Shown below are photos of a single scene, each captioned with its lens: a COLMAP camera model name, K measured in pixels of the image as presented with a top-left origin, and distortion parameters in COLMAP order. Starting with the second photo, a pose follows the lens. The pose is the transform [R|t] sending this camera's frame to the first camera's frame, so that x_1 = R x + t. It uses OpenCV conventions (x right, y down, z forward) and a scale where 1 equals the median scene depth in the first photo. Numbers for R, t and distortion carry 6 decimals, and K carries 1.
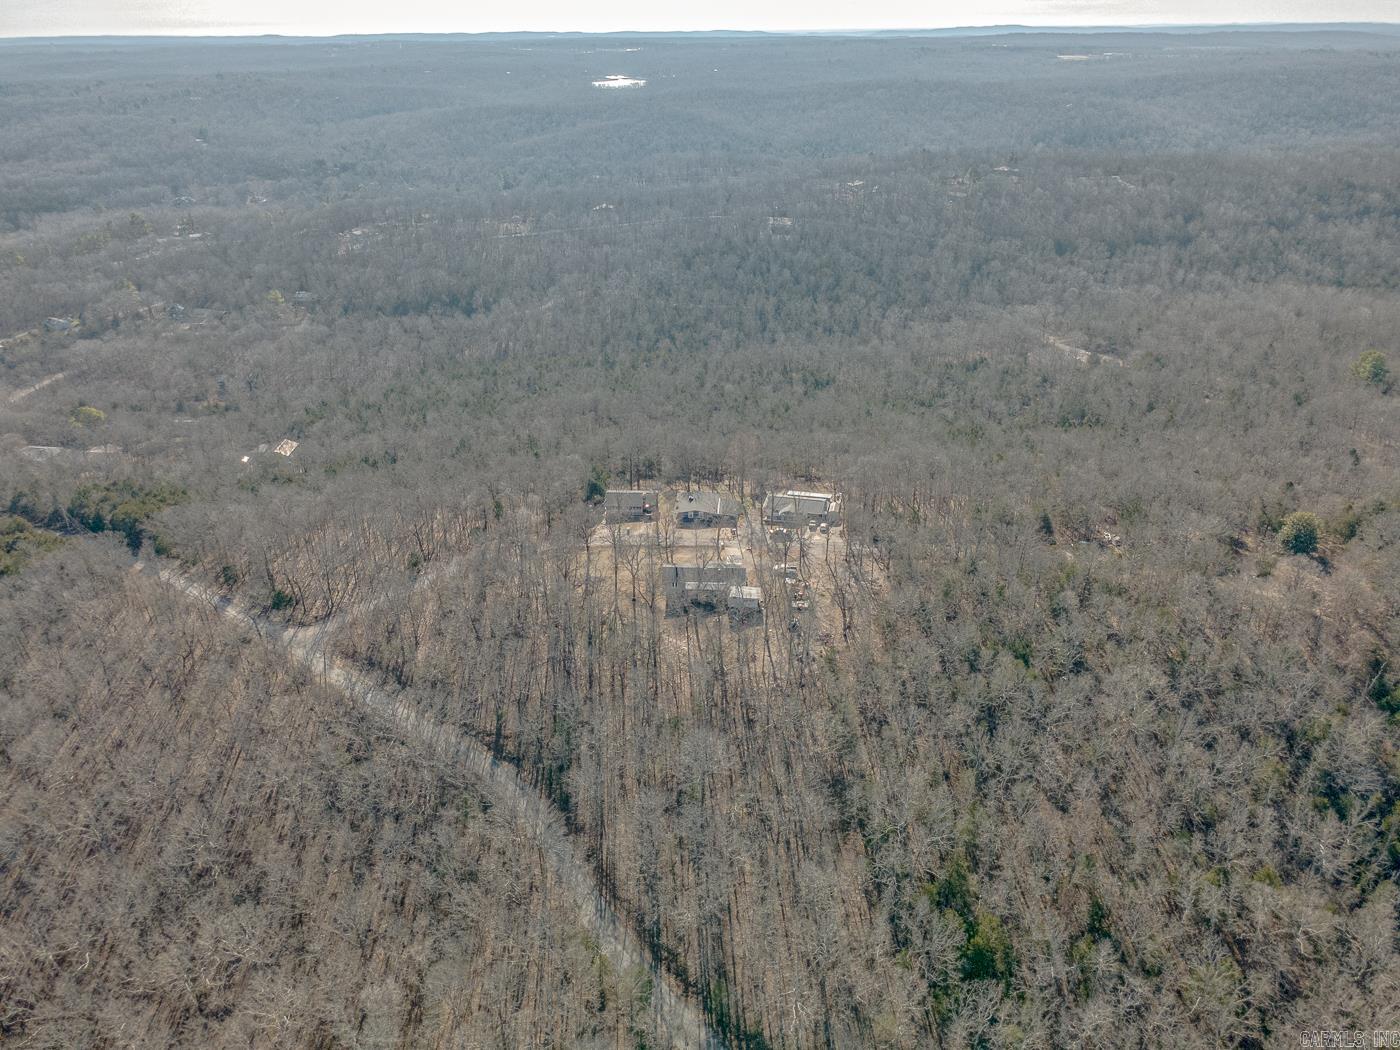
lens RADIAL K [[985.2, 0, 700.0], [0, 985.2, 525.0], [0, 0, 1]] dist [0.008961, 0.005317]
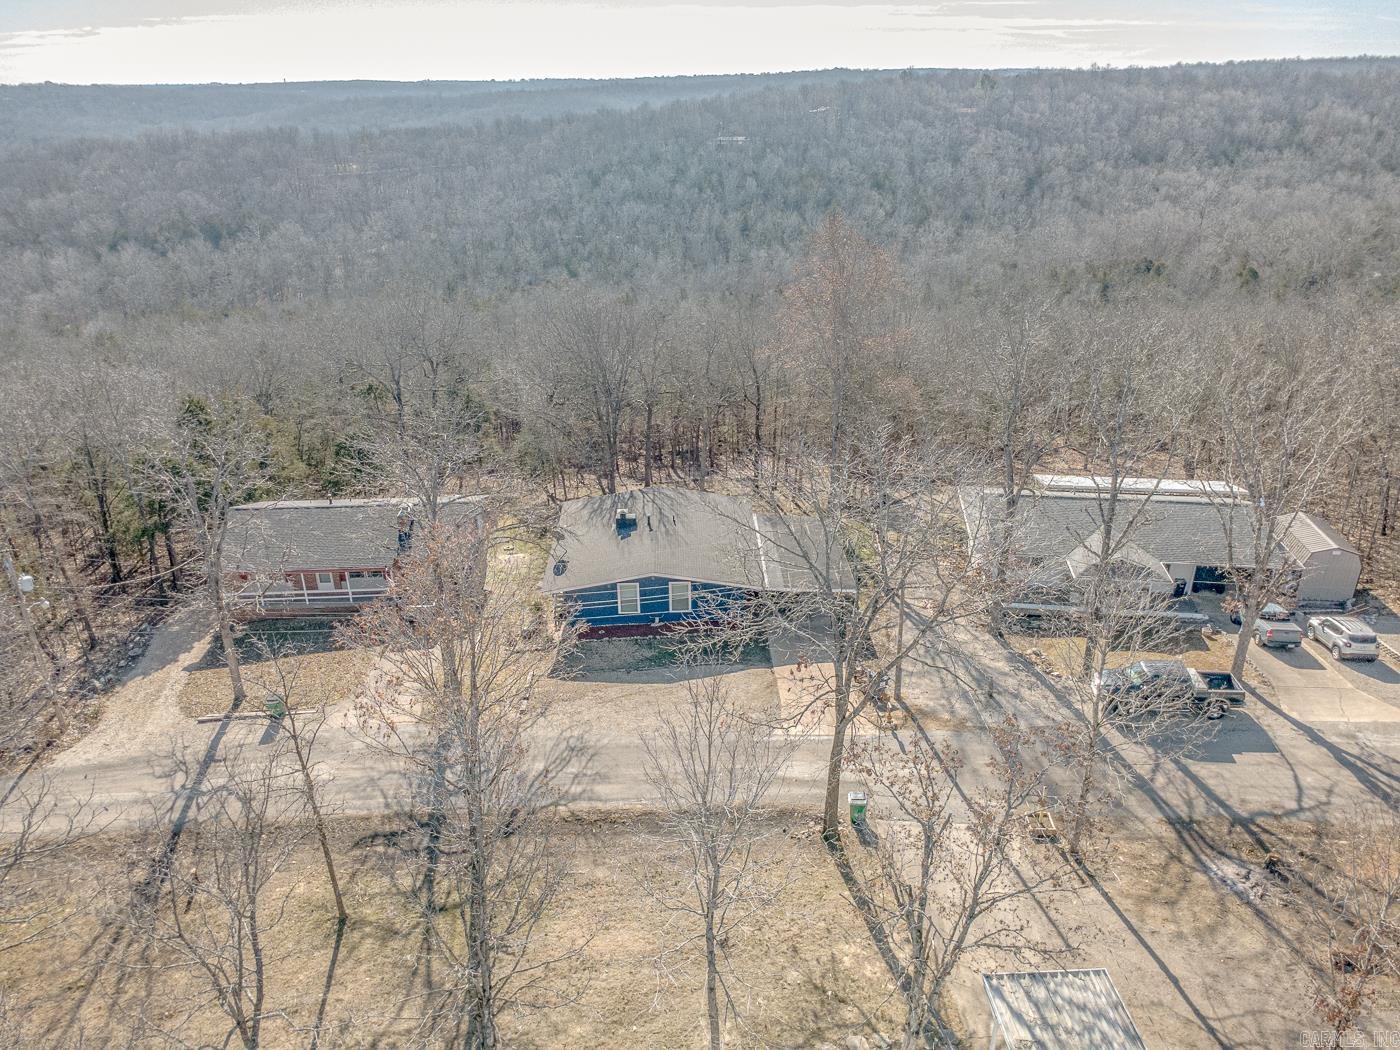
lens RADIAL K [[985.2, 0, 700.0], [0, 985.2, 525.0], [0, 0, 1]] dist [0.008961, 0.005317]
pose [[0.996017, -0.040274, 0.079544, -0.005023], [0.044080, 0.997937, -0.046686, -0.007568], [-0.077500, 0.050006, 0.995738, 0.398240]]
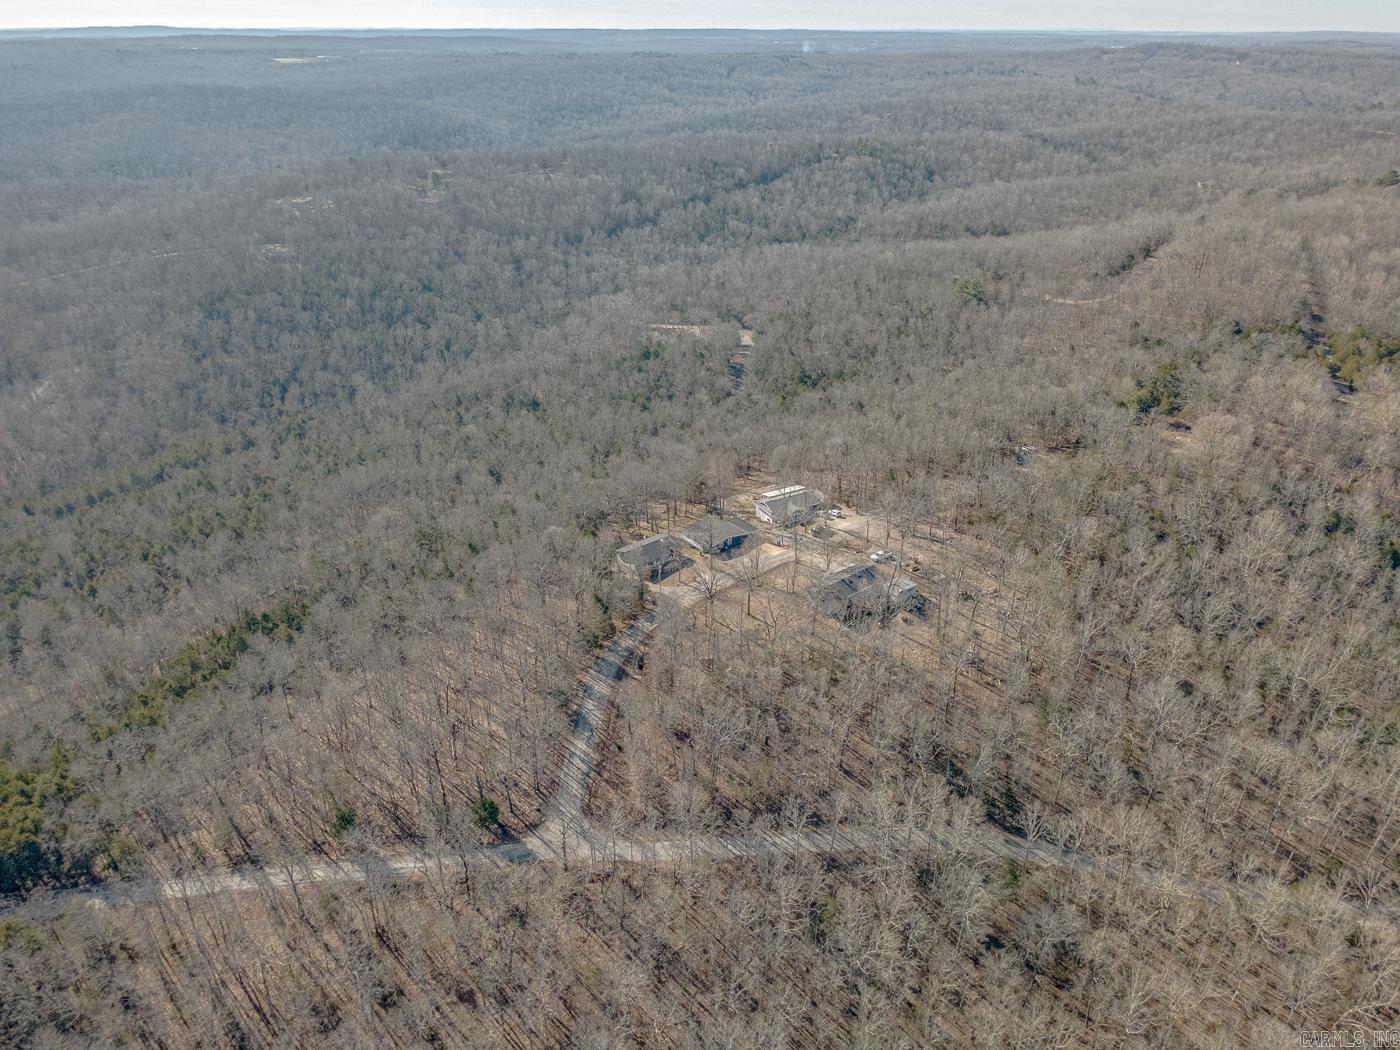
lens RADIAL K [[985.2, 0, 700.0], [0, 985.2, 525.0], [0, 0, 1]] dist [0.008961, 0.005317]
pose [[0.737927, -0.298837, 0.605112, -0.292476], [0.300301, 0.948360, 0.102137, -0.064731], [-0.604386, 0.106346, 0.789562, 0.131128]]
